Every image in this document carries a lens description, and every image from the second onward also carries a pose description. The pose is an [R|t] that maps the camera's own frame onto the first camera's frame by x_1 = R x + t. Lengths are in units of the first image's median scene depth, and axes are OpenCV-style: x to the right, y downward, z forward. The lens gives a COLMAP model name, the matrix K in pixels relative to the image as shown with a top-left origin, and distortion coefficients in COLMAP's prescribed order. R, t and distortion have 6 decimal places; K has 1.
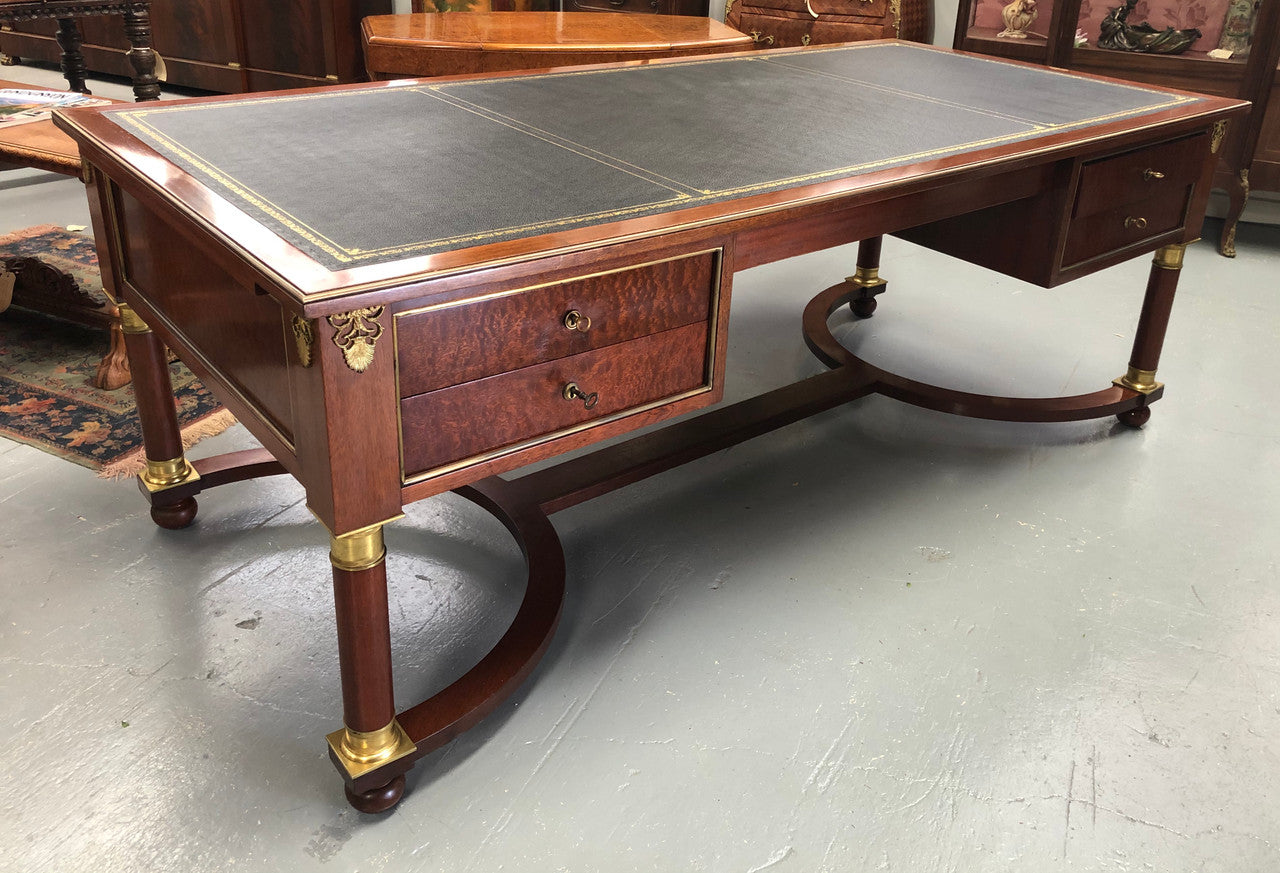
lens RADIAL K [[1122.6, 0, 687.9], [0, 1122.6, 350.1], [0, 0, 1]] dist [0.012077, 0.000145]
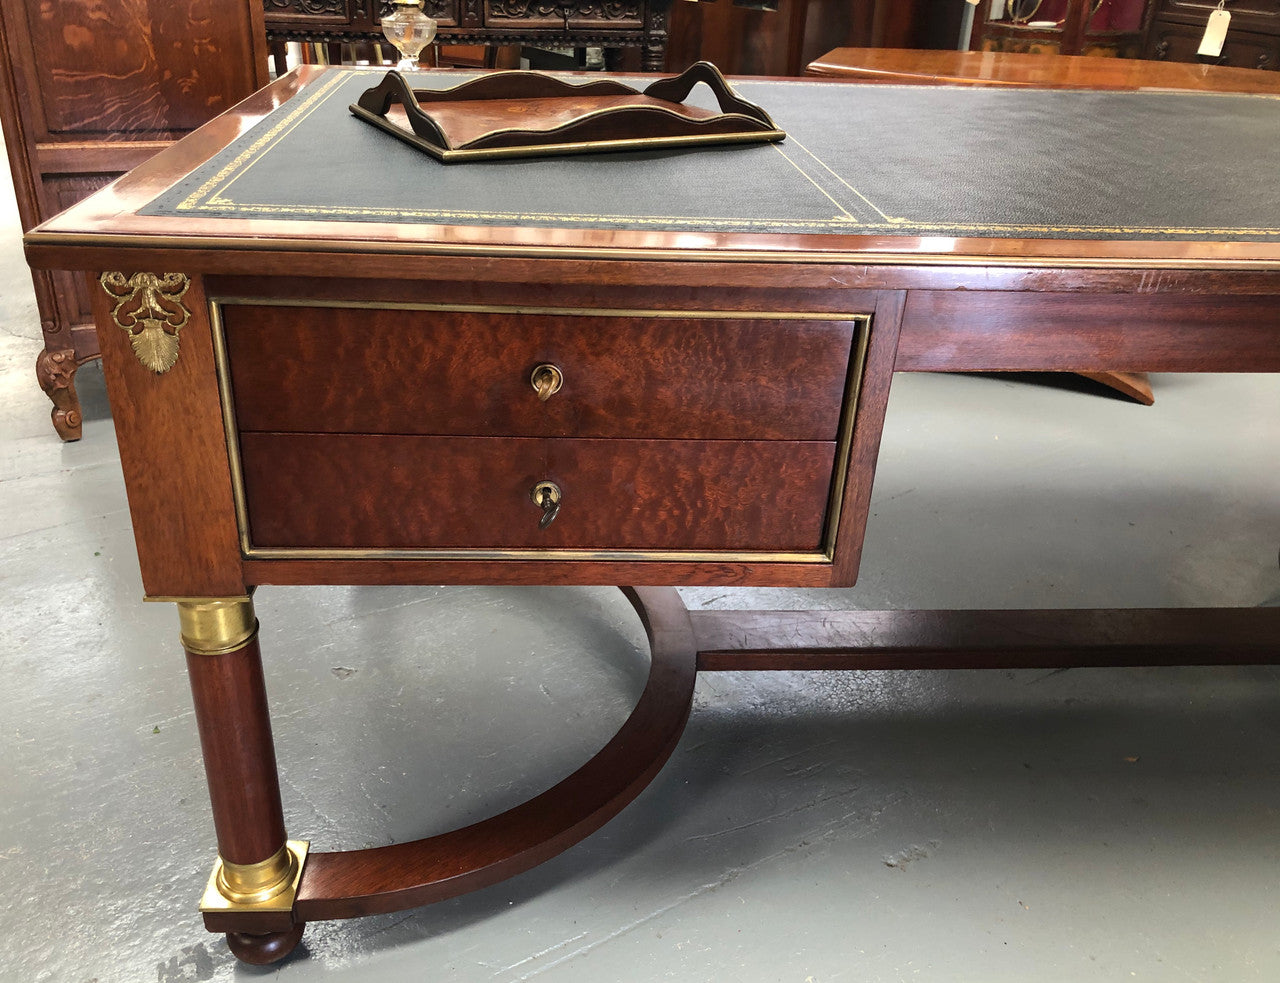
lens RADIAL K [[1096.6, 0, 598.6], [0, 1096.6, 496.8], [0, 0, 1]] dist [-0.000868, -0.001184]
pose [[0.801394, 0.254081, -0.541489, 0.148883], [-0.232289, 0.966441, 0.109695, -0.021320], [0.551188, 0.037873, 0.833521, 0.304065]]
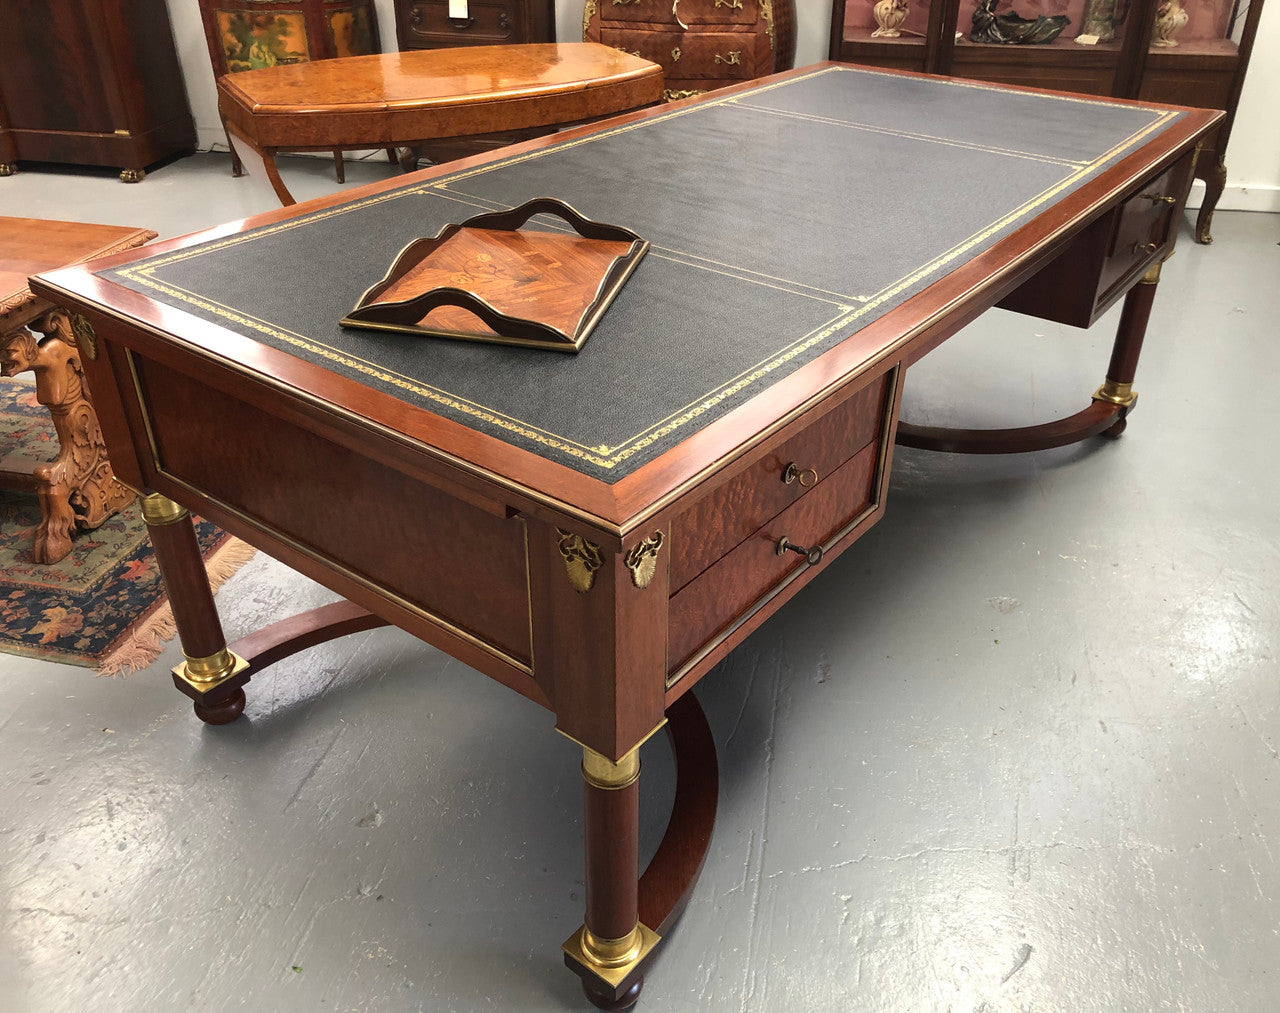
lens RADIAL K [[1111.5, 0, 684.9], [0, 1111.5, 498.2], [0, 0, 1]] dist [0.006151, 0.007010]
pose [[0.971055, -0.150708, 0.185309, -0.207810], [0.123478, 0.980845, 0.150651, -0.089312], [-0.204463, -0.123409, 0.971064, 0.082342]]
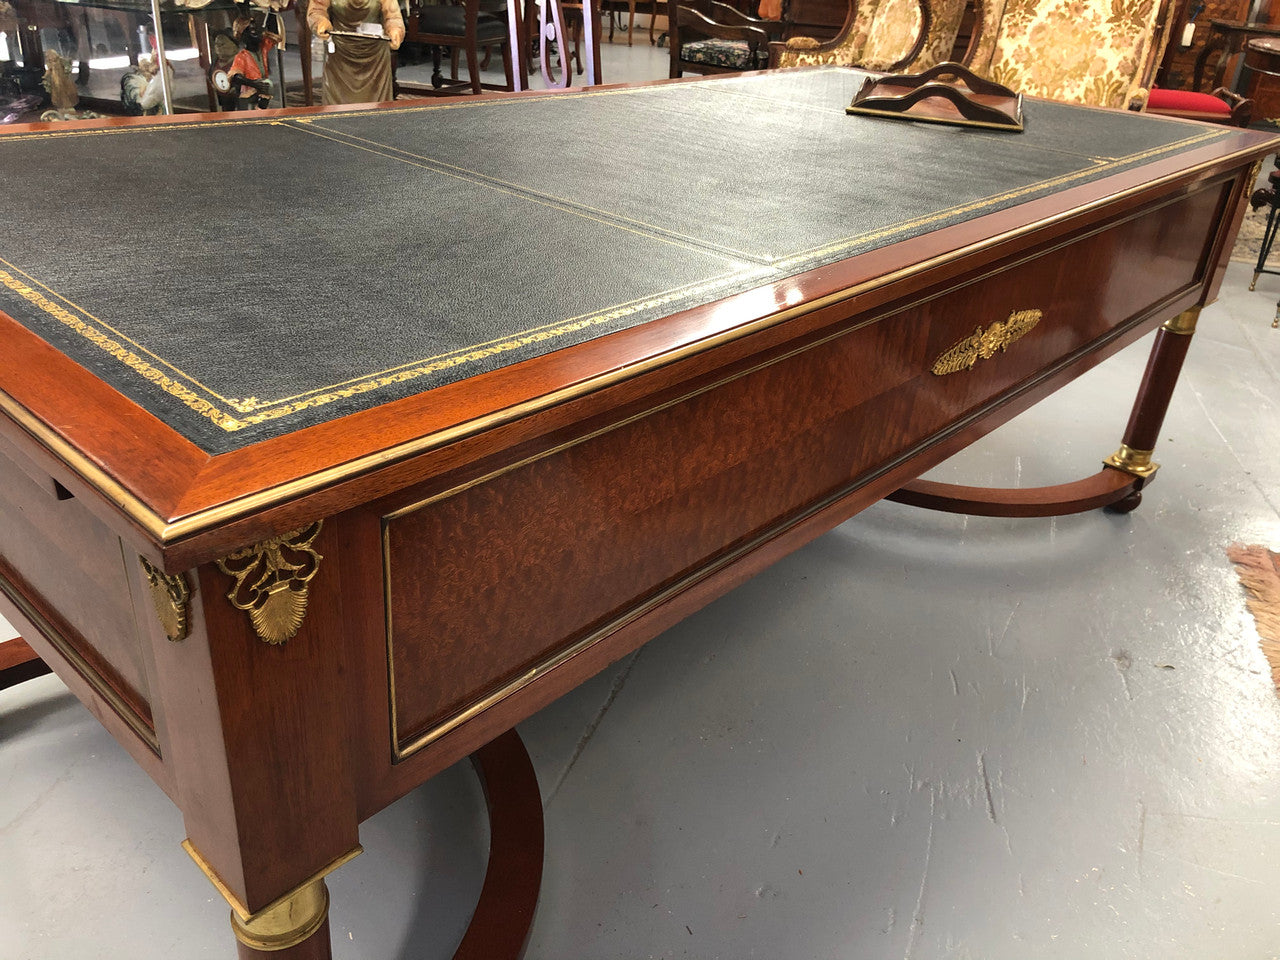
lens RADIAL K [[1065.6, 0, 640.0], [0, 1065.6, 480.0], [0, 0, 1]] dist [-0.003965, -0.003505]
pose [[0.991125, -0.040423, 0.126642, -0.094317], [0.029426, 0.995726, 0.087539, -0.047587], [-0.129639, -0.083036, 0.988078, 0.252778]]
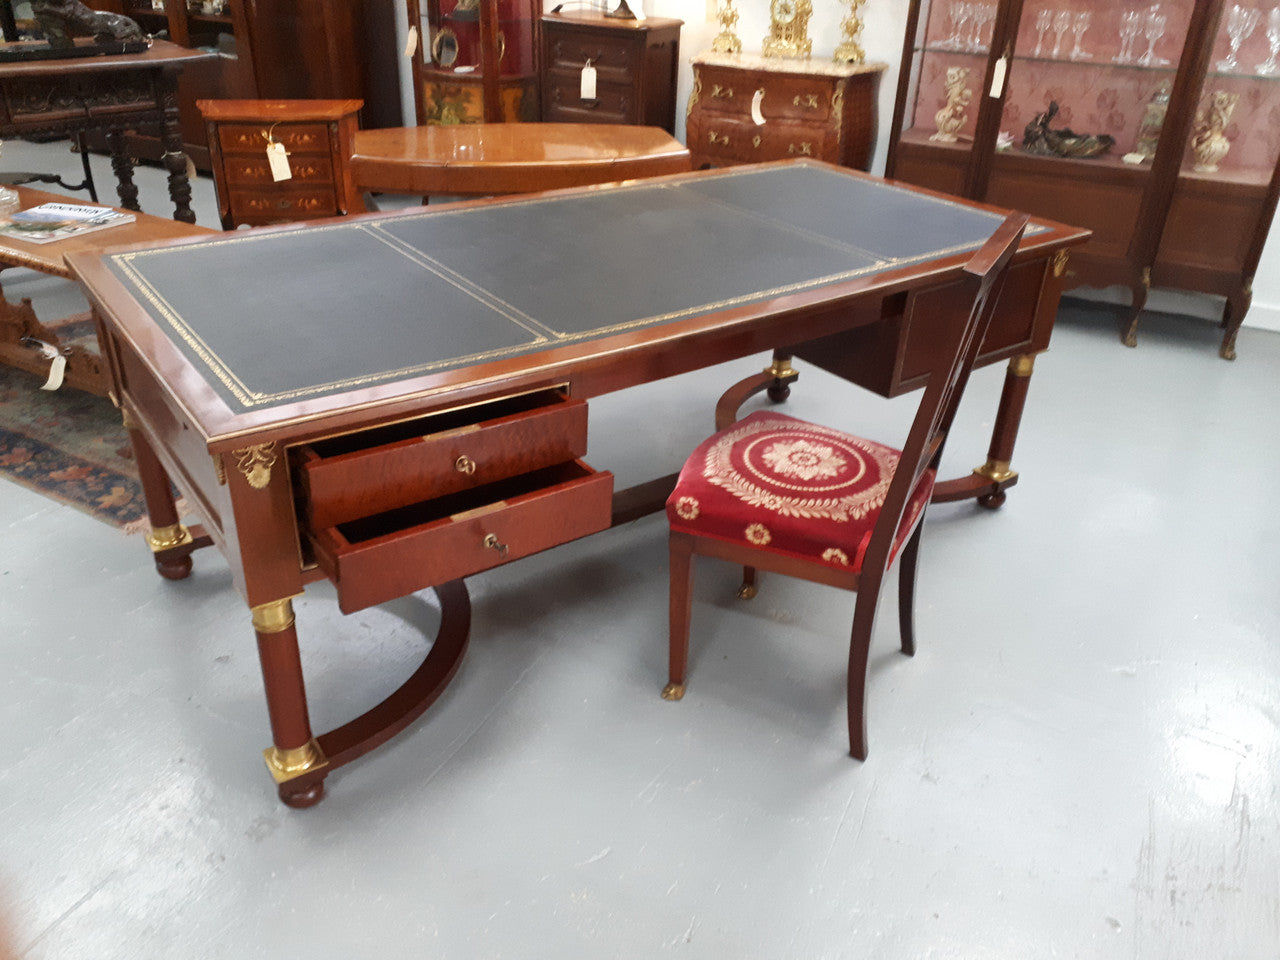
lens RADIAL K [[1037.9, 0, 640.0], [0, 1037.9, 480.0], [0, 0, 1]] dist [0.007163, -0.009733]
pose [[0.997353, 0.022513, -0.069134, 0.121854], [-0.016521, 0.996154, 0.086046, -0.052980], [0.070806, -0.084676, 0.993890, -0.094459]]
